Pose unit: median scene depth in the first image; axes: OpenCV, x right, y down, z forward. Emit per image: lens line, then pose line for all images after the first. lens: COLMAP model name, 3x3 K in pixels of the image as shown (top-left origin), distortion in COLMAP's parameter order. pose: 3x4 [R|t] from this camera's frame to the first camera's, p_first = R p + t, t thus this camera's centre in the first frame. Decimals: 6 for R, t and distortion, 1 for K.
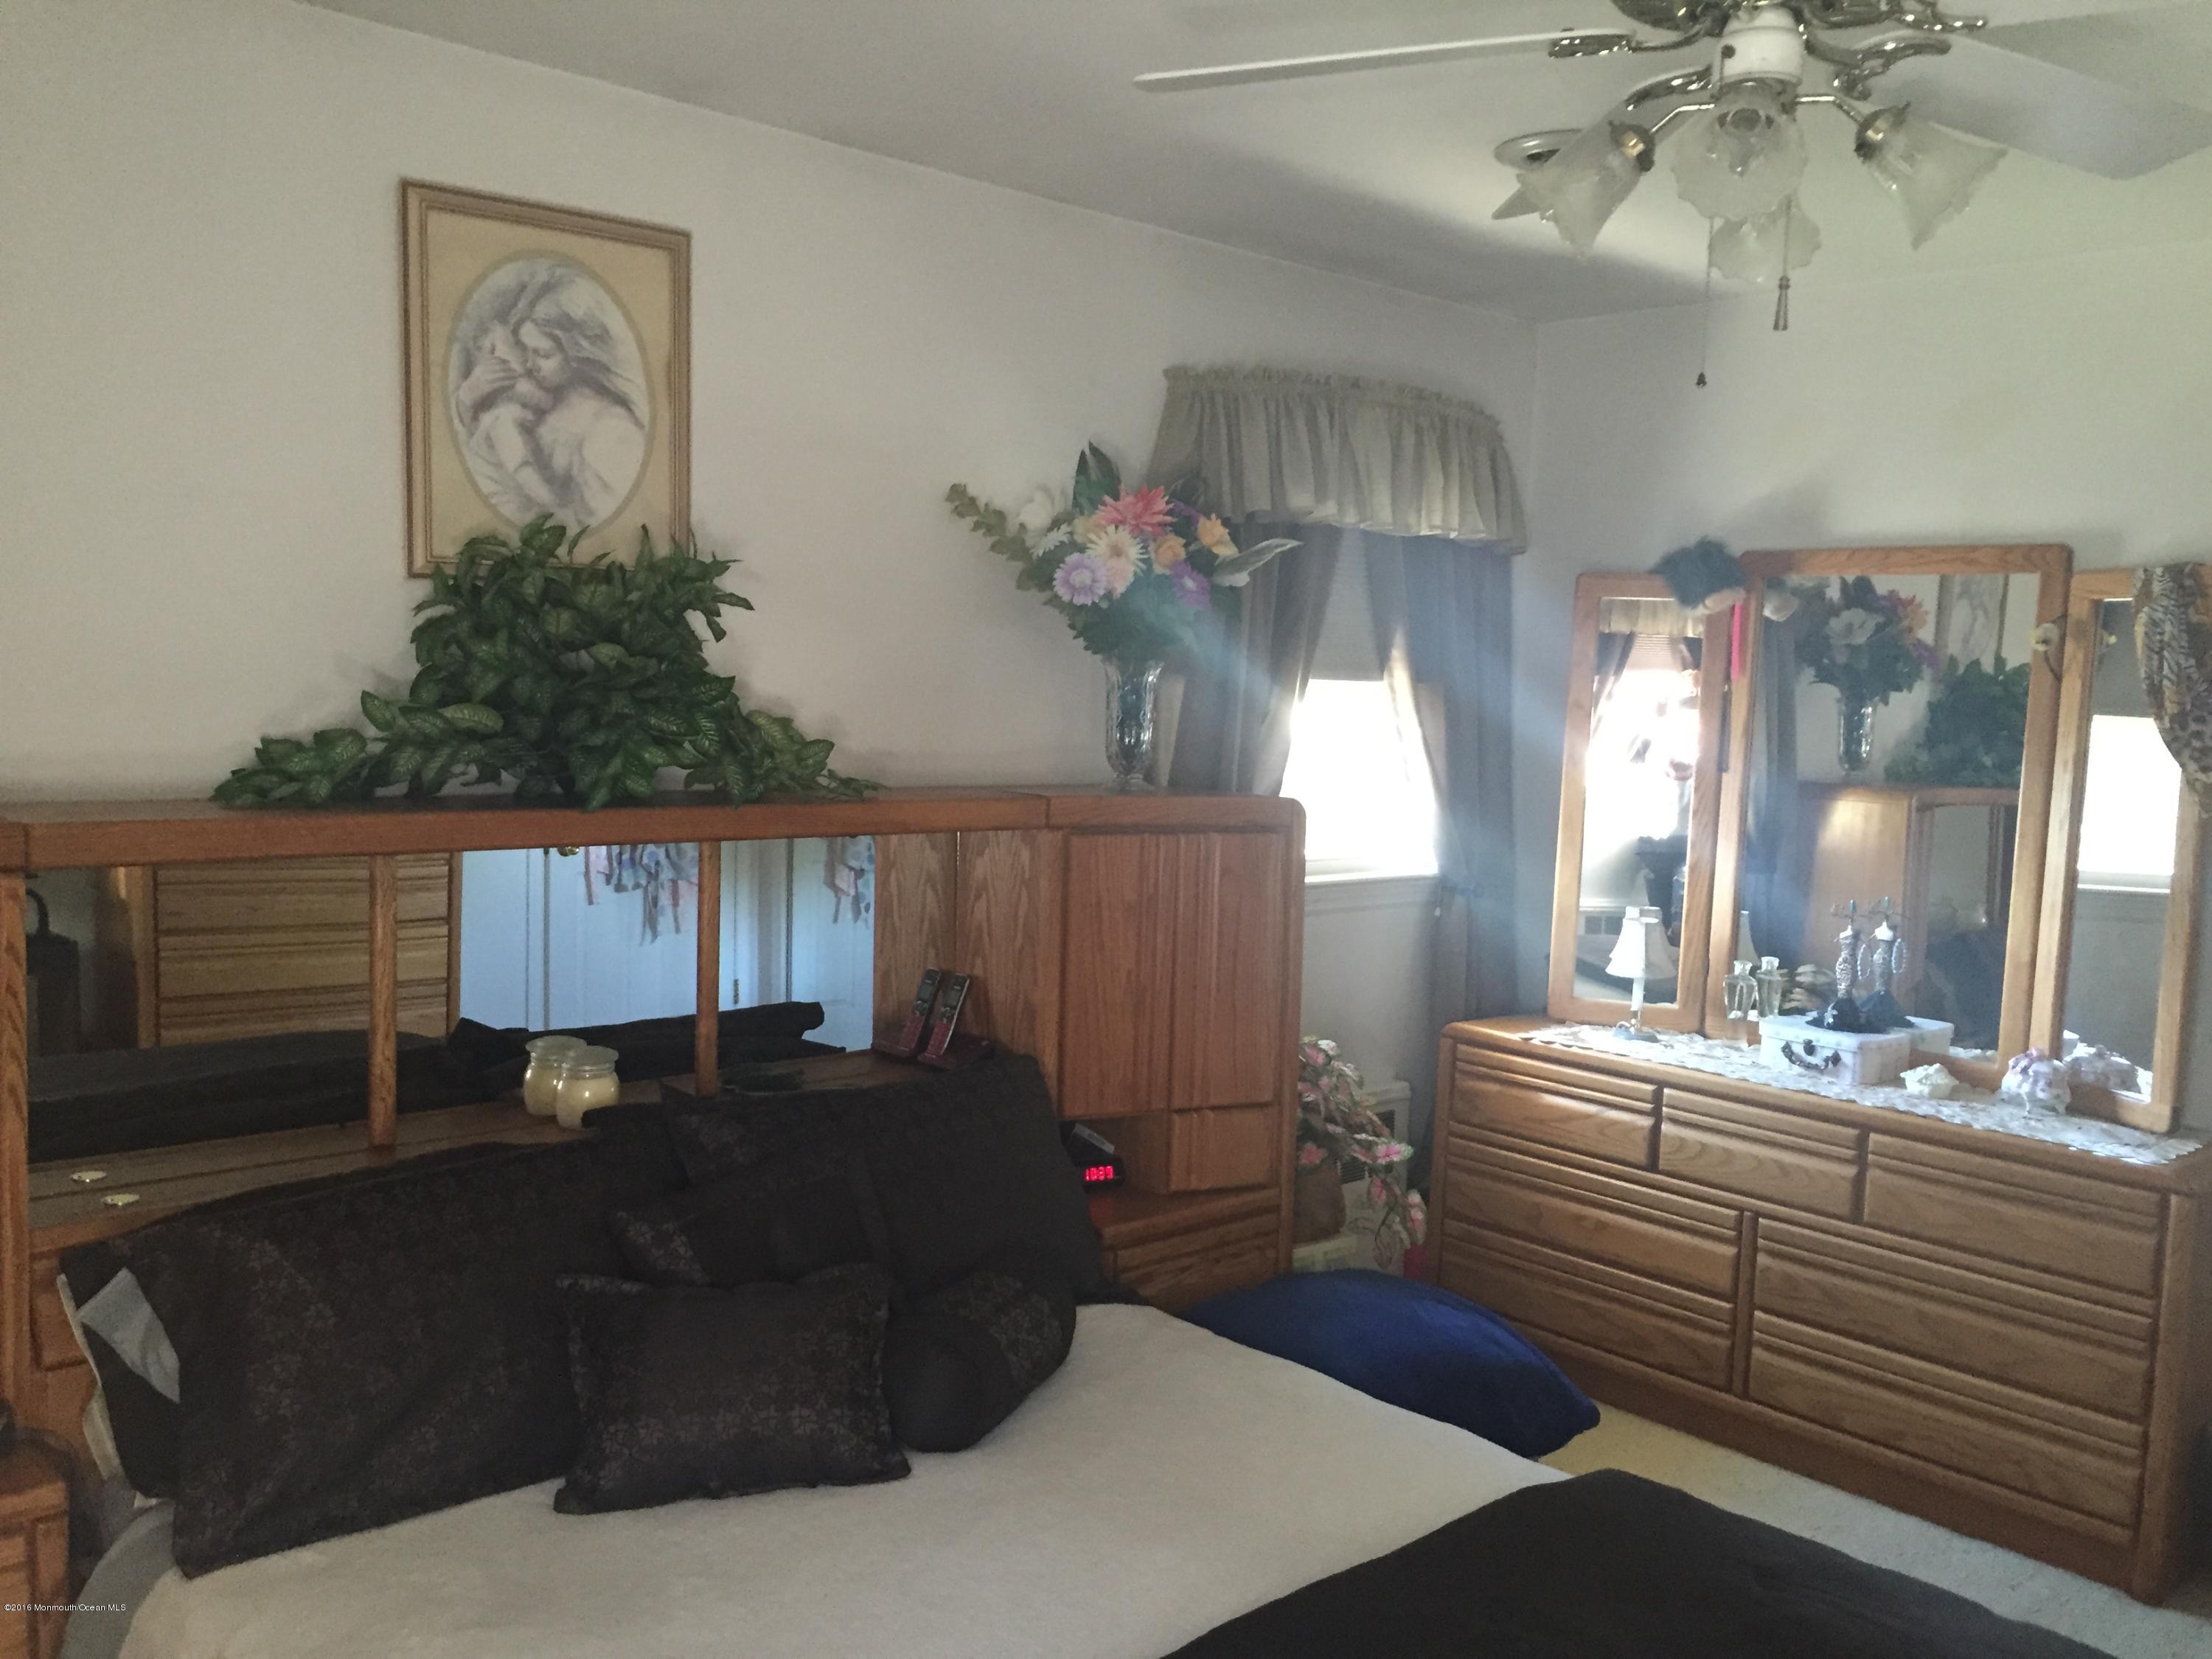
lens RADIAL K [[1874.2, 0, 1088.8], [0, 1874.2, 835.5], [0, 0, 1]] dist [0.094133, -0.092841]
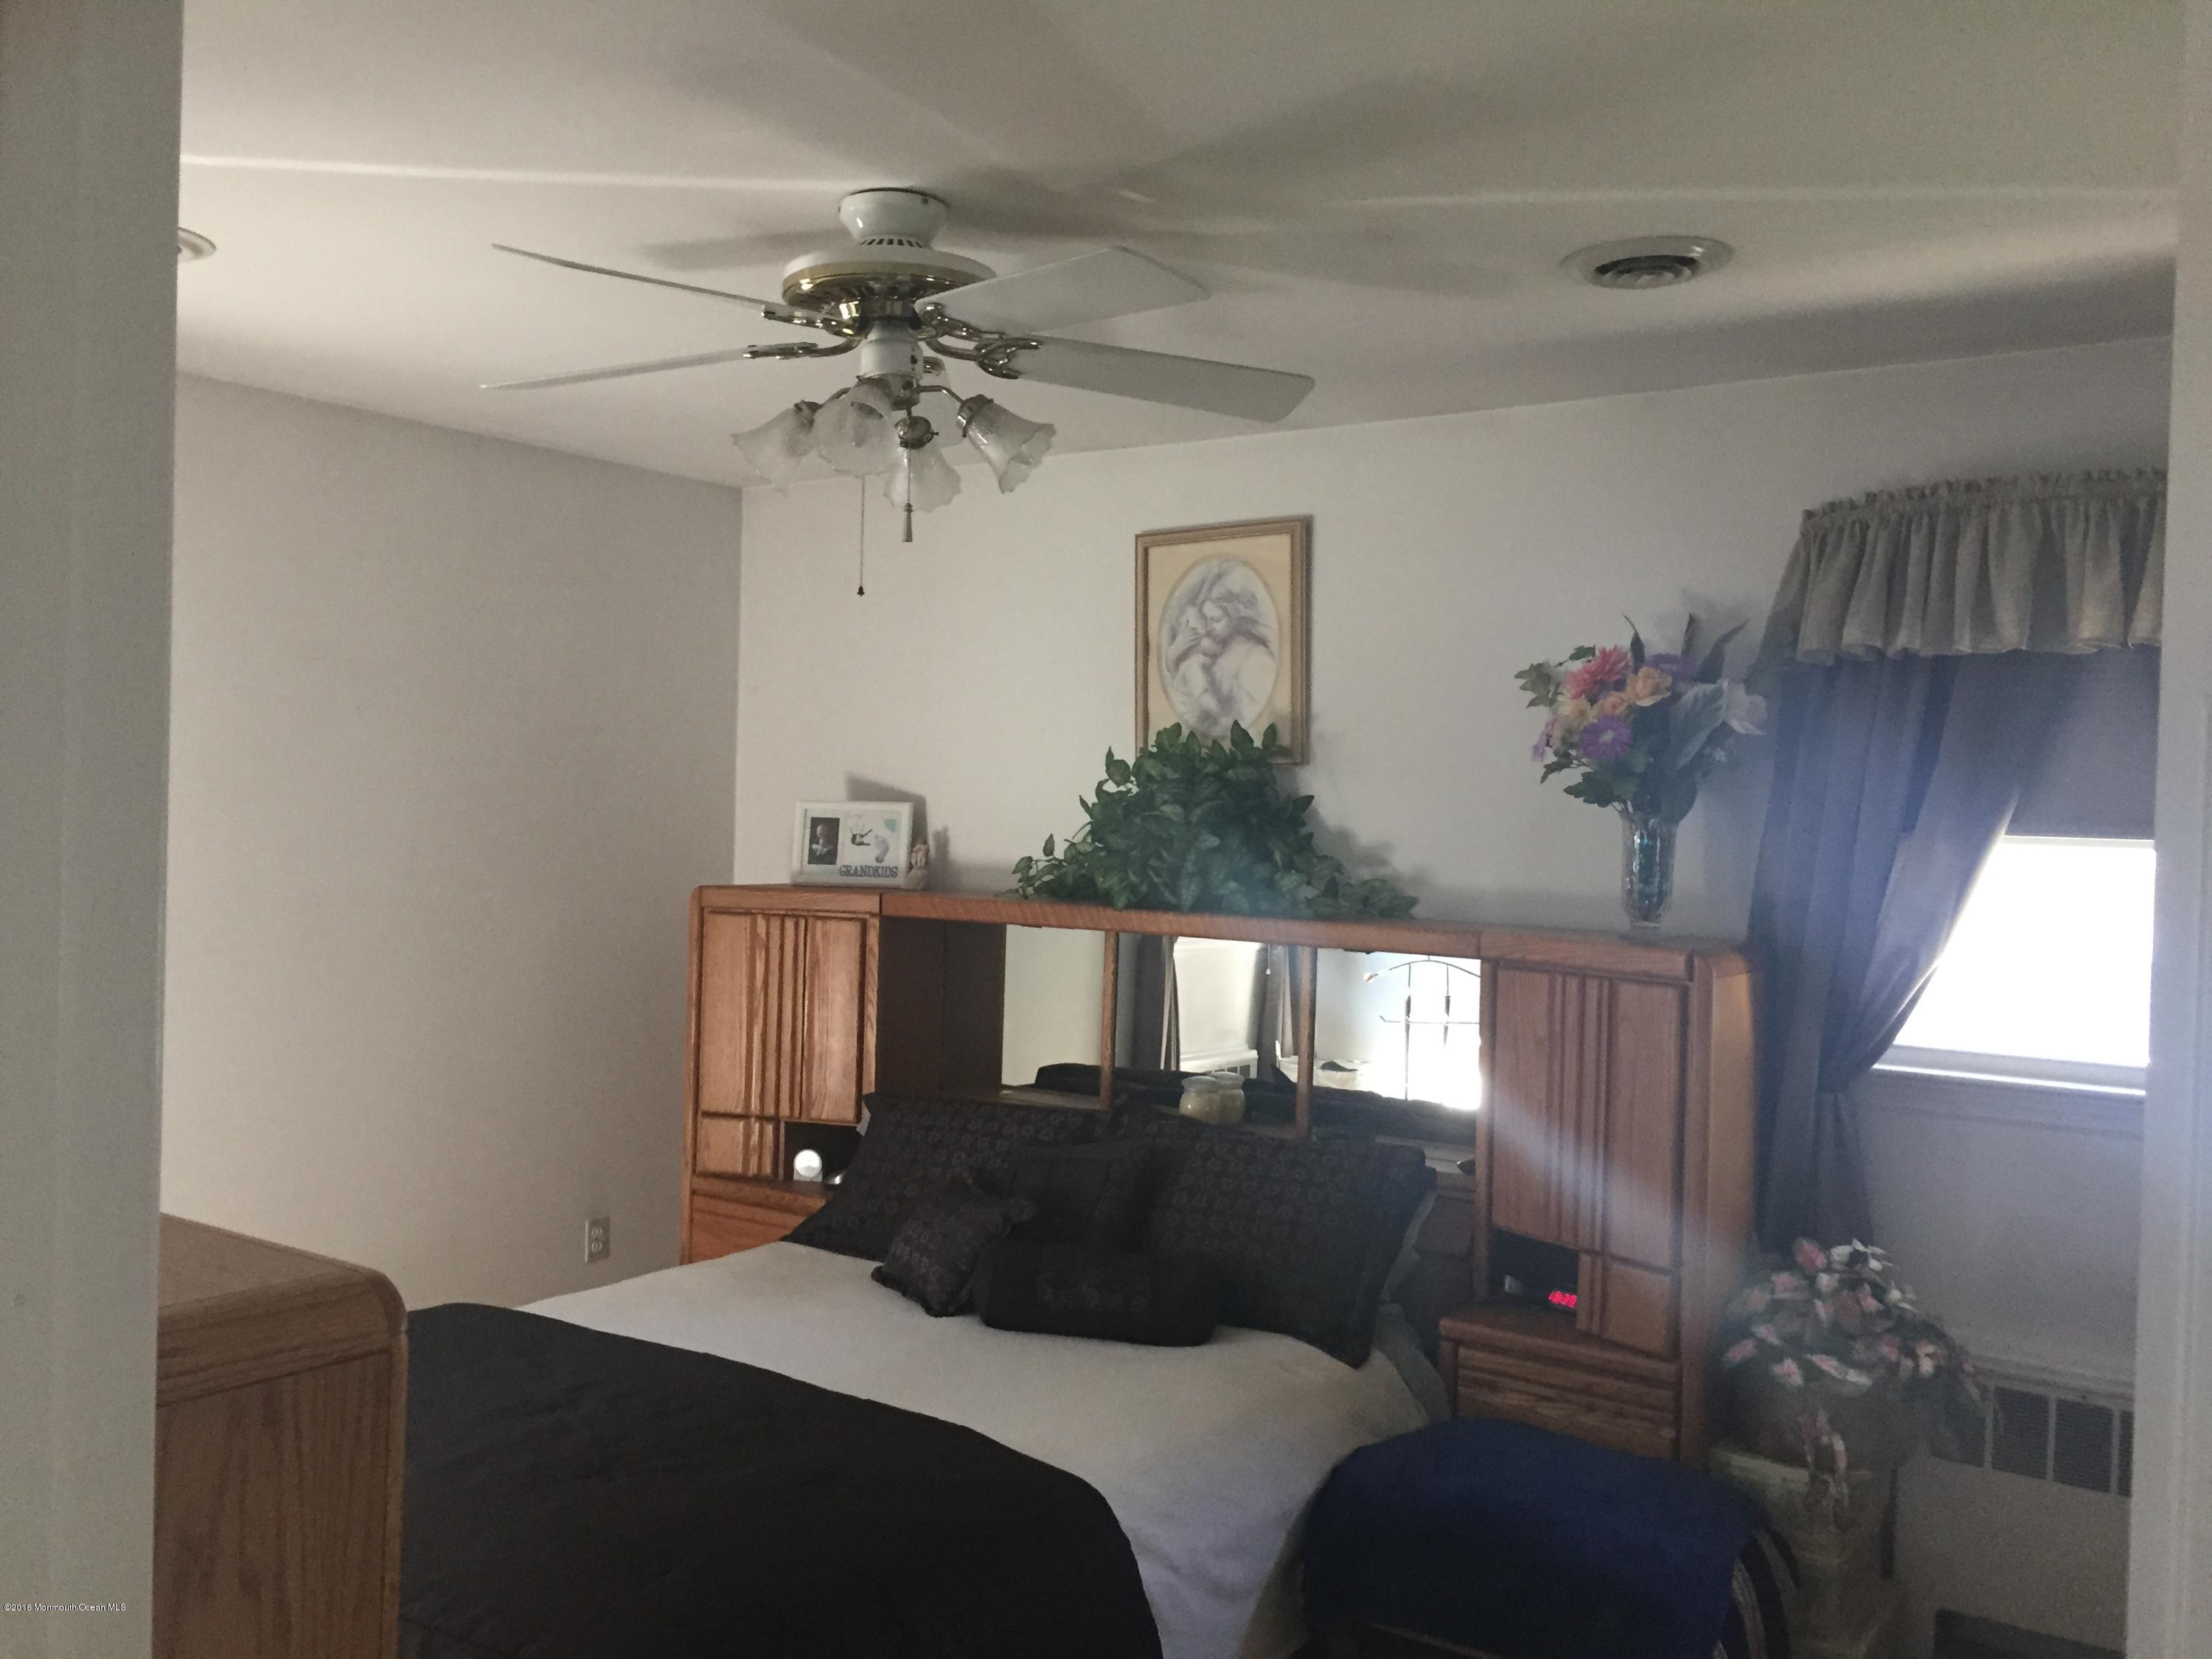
lens RADIAL K [[1874.2, 0, 1088.8], [0, 1874.2, 835.5], [0, 0, 1]] dist [0.094133, -0.092841]
pose [[0.230607, -0.011916, -0.972974, 1.162052], [-0.107203, 0.993527, -0.037576, -0.011623], [0.967123, 0.112971, 0.227837, 0.570321]]
